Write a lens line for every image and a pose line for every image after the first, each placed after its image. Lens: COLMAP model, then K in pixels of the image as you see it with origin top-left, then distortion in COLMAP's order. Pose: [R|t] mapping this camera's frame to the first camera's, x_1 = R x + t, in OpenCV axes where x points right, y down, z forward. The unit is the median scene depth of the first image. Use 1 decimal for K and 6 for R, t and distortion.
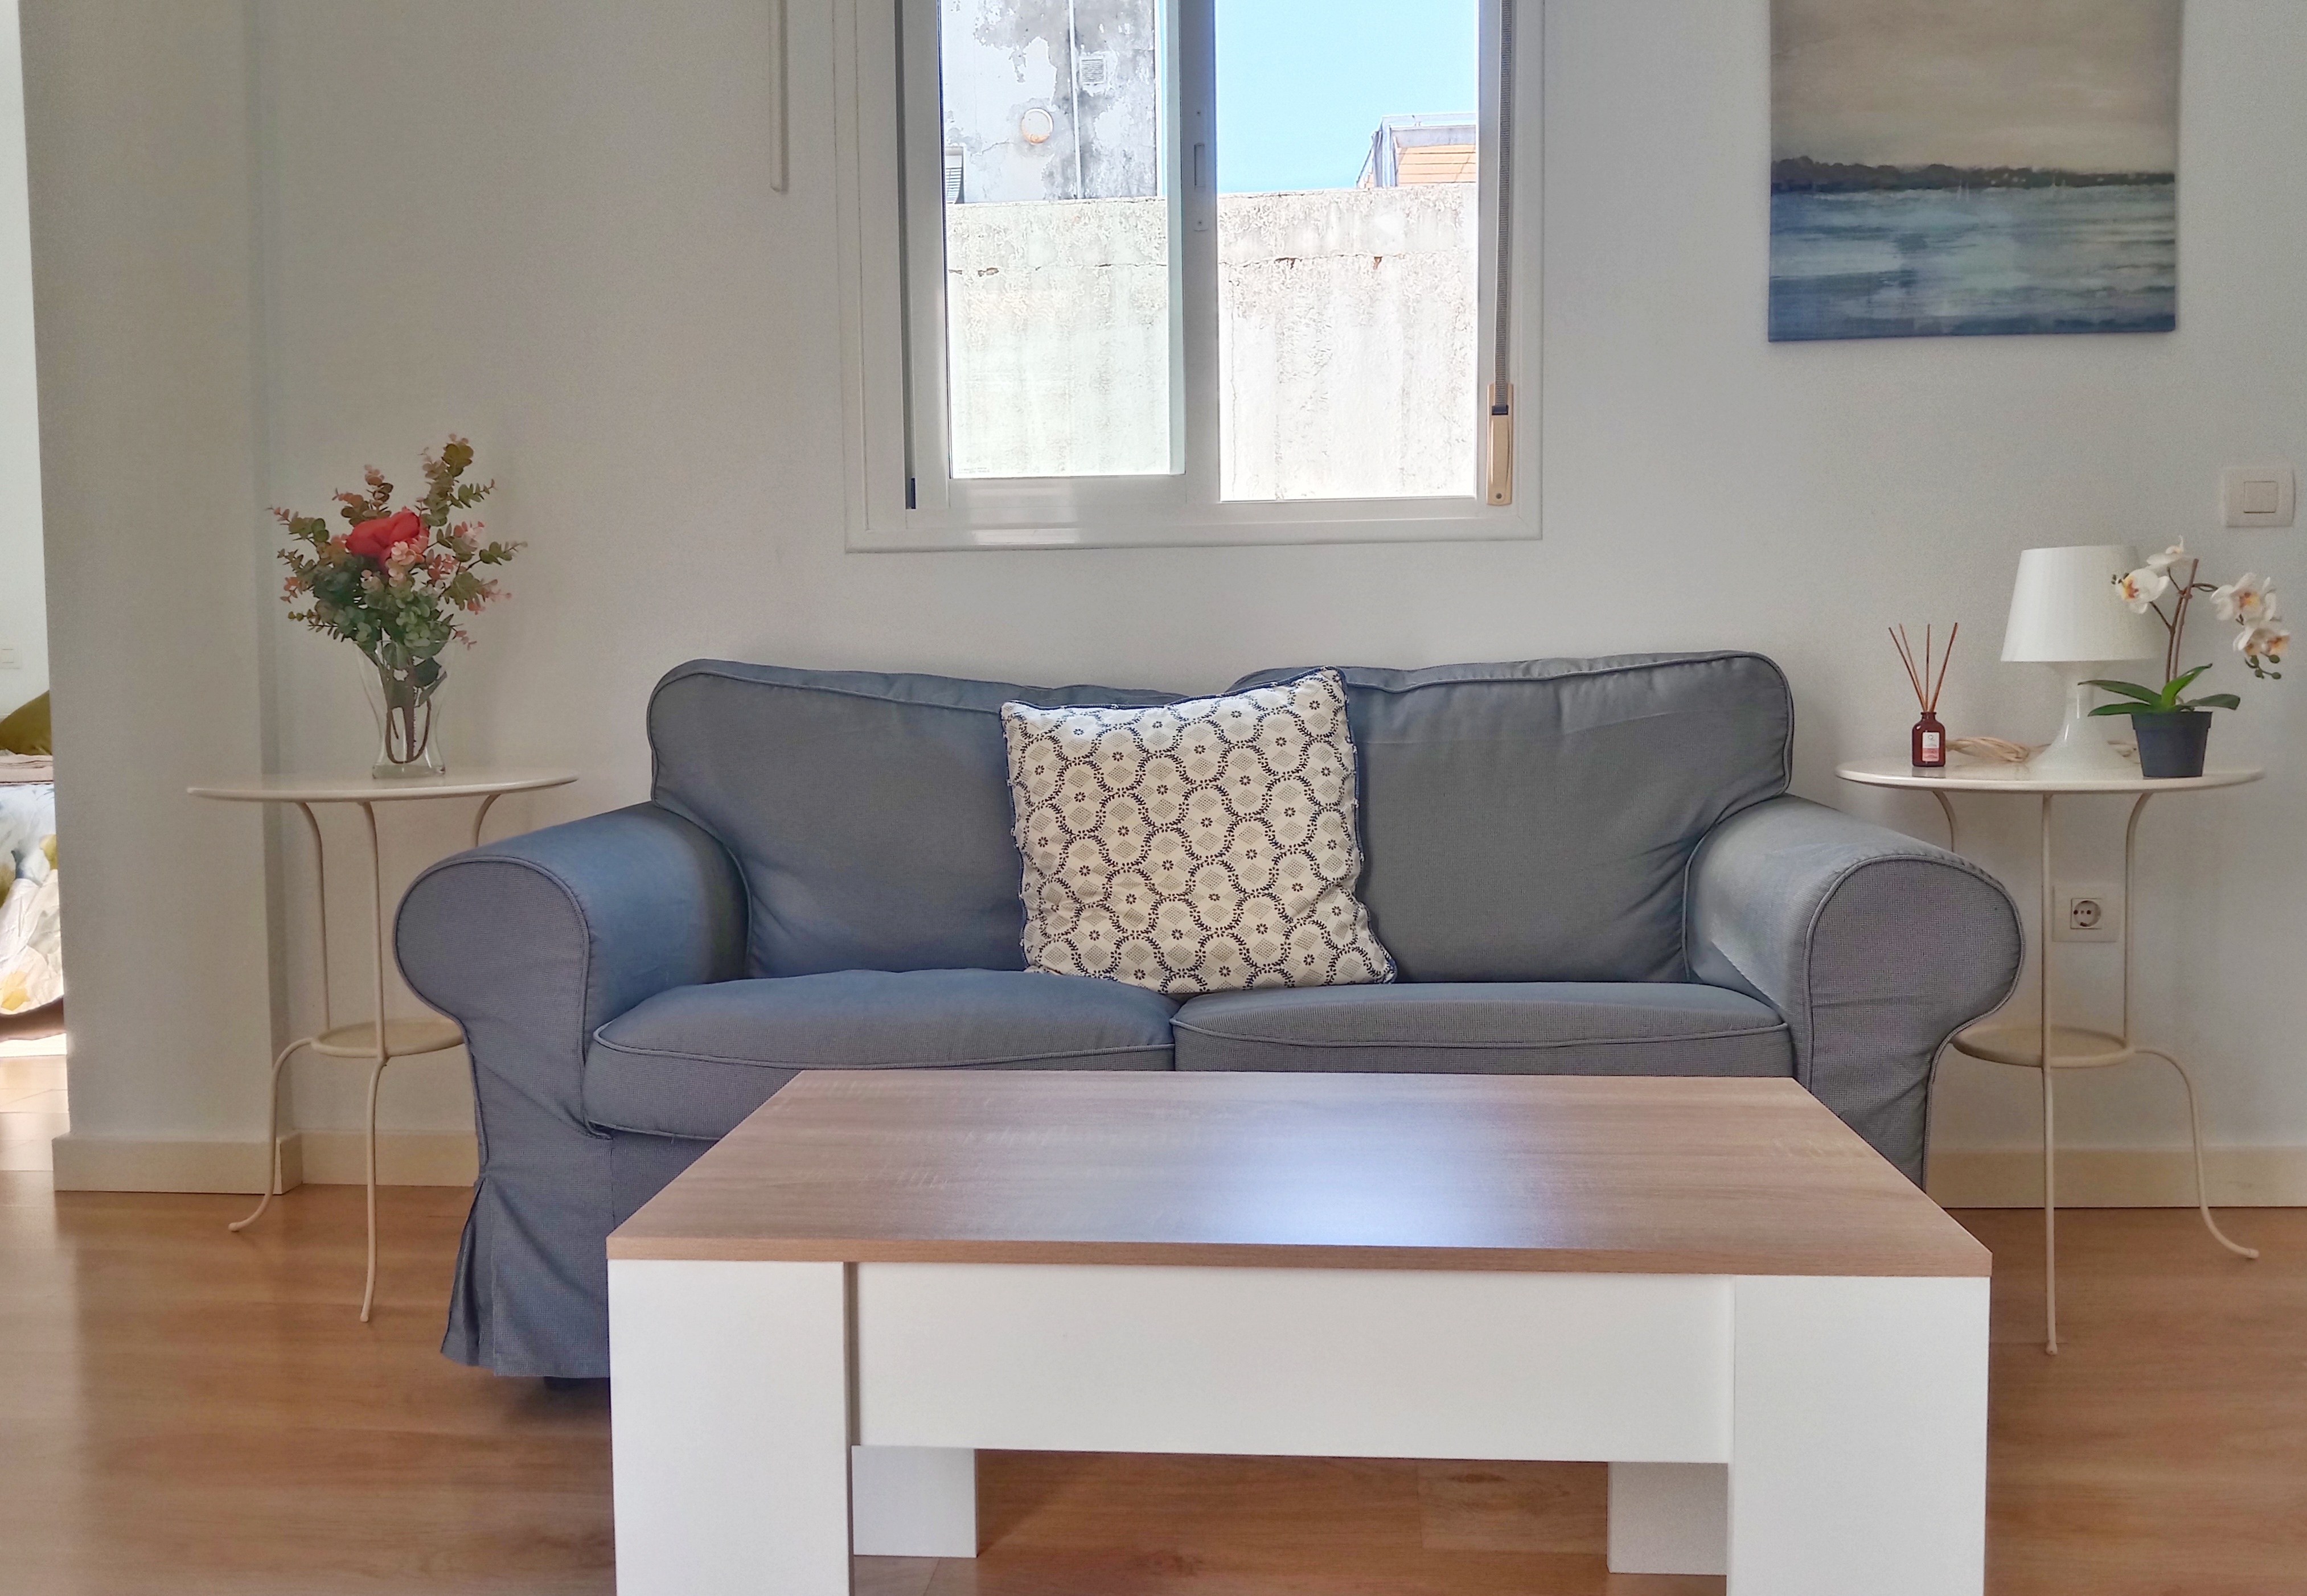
lens RADIAL K [[1939.7, 0, 1177.2], [0, 1939.7, 736.1], [0, 0, 1]] dist [0.058785, -0.155037]
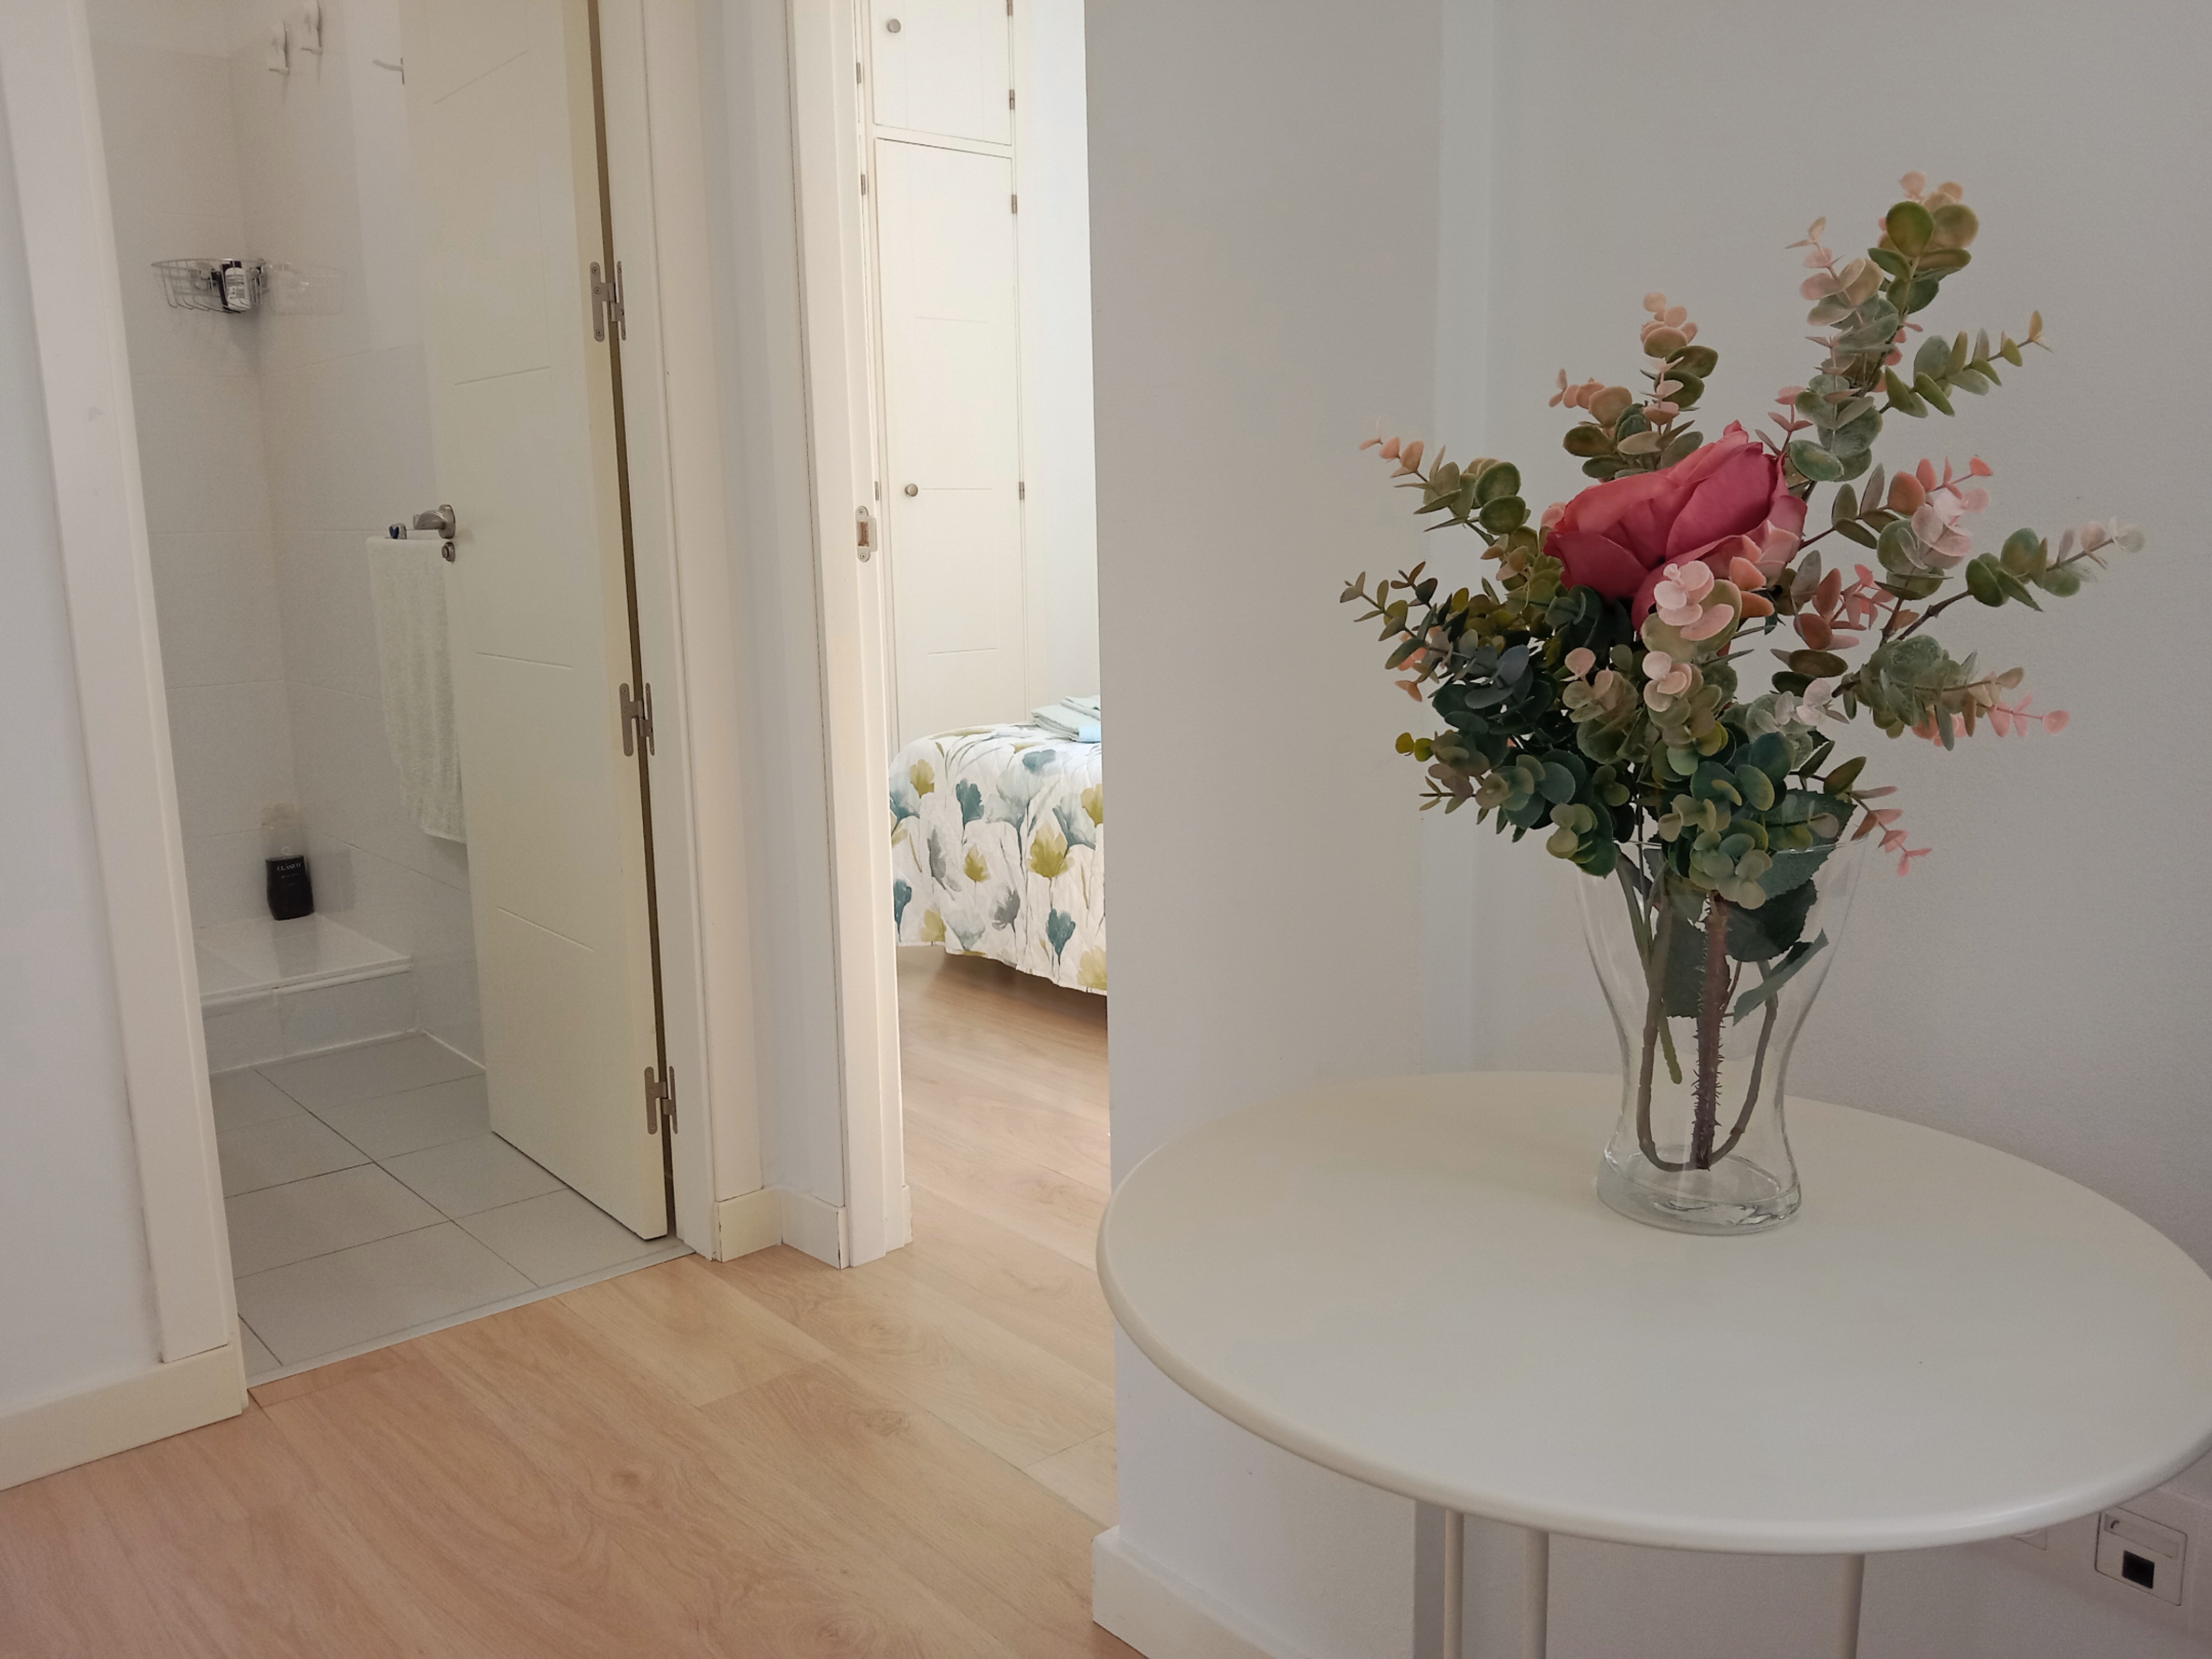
lens RADIAL K [[1774.2, 0, 1106.0], [0, 1774.2, 829.5], [0, 0, 1]] dist [0.115471, -0.281574]
pose [[0.716868, 0.122779, -0.686313, -0.259265], [-0.023706, 0.988095, 0.152006, -0.093339], [0.696806, -0.092698, 0.711244, 0.709477]]
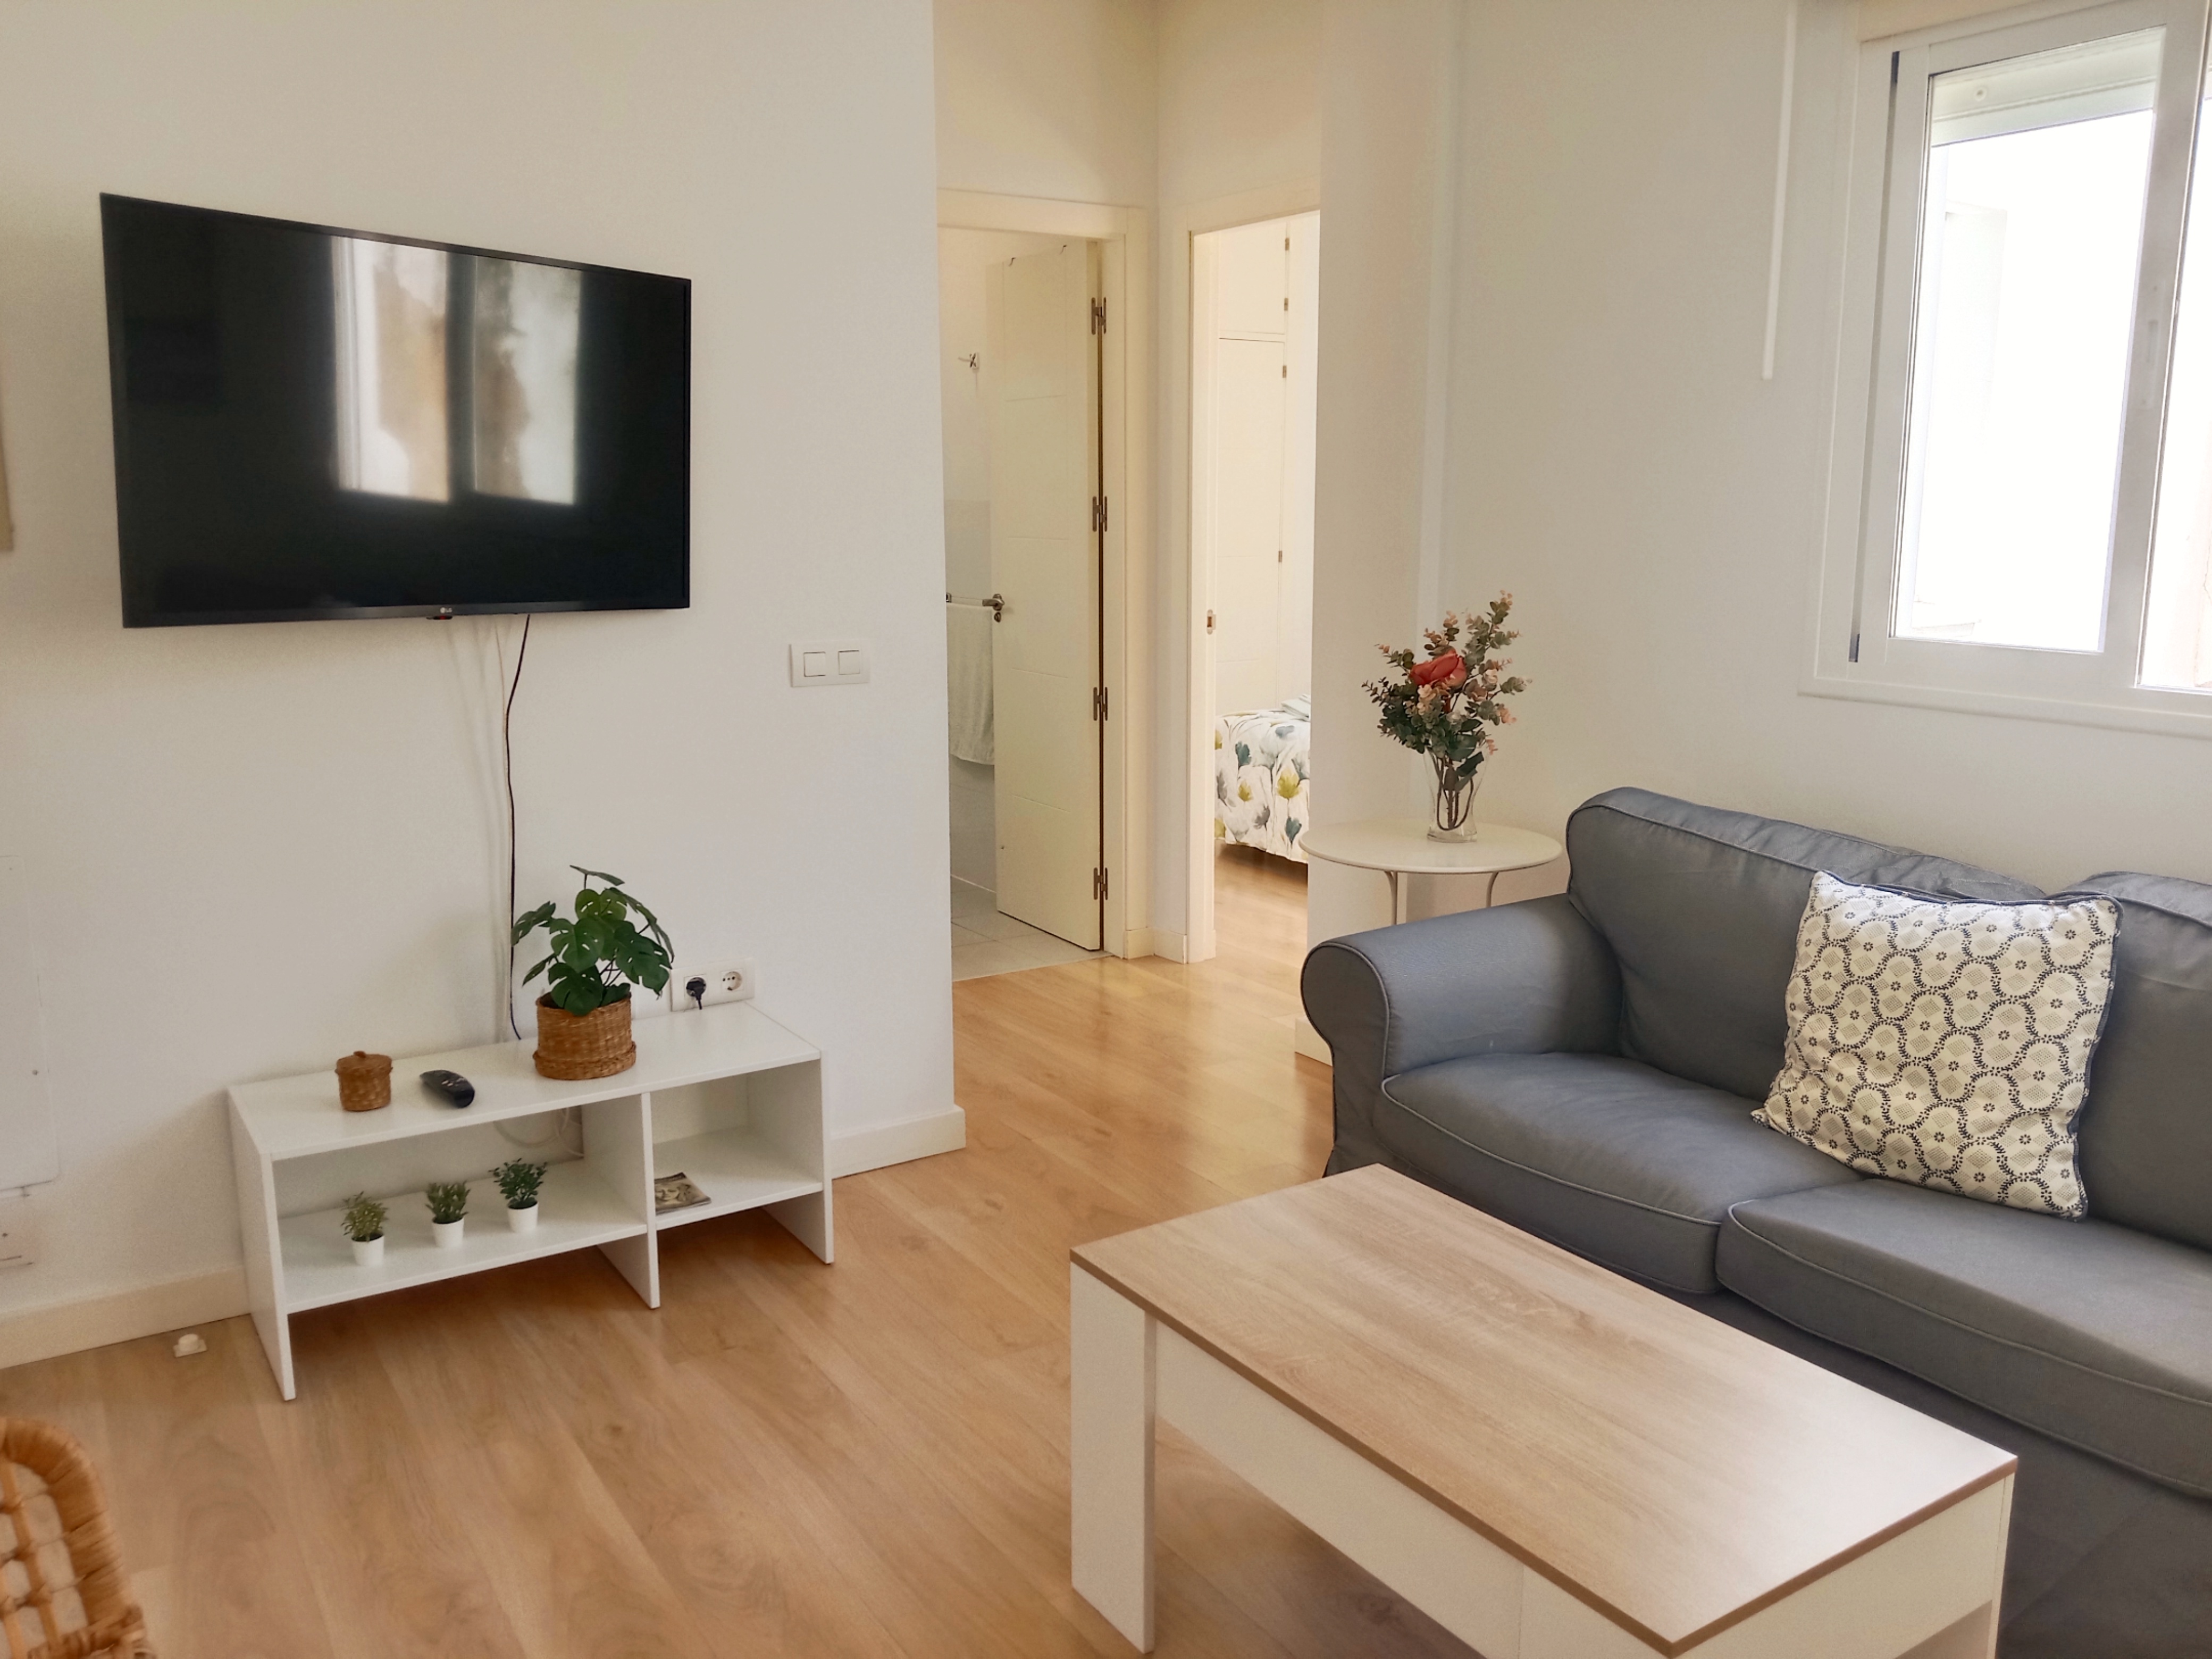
lens RADIAL K [[1774.2, 0, 1106.0], [0, 1774.2, 829.5], [0, 0, 1]] dist [0.115471, -0.281574]
pose [[0.613775, 0.157668, -0.773576, 0.442184], [-0.043324, 0.985105, 0.166407, -0.189163], [0.788291, -0.068622, 0.611464, 0.028080]]
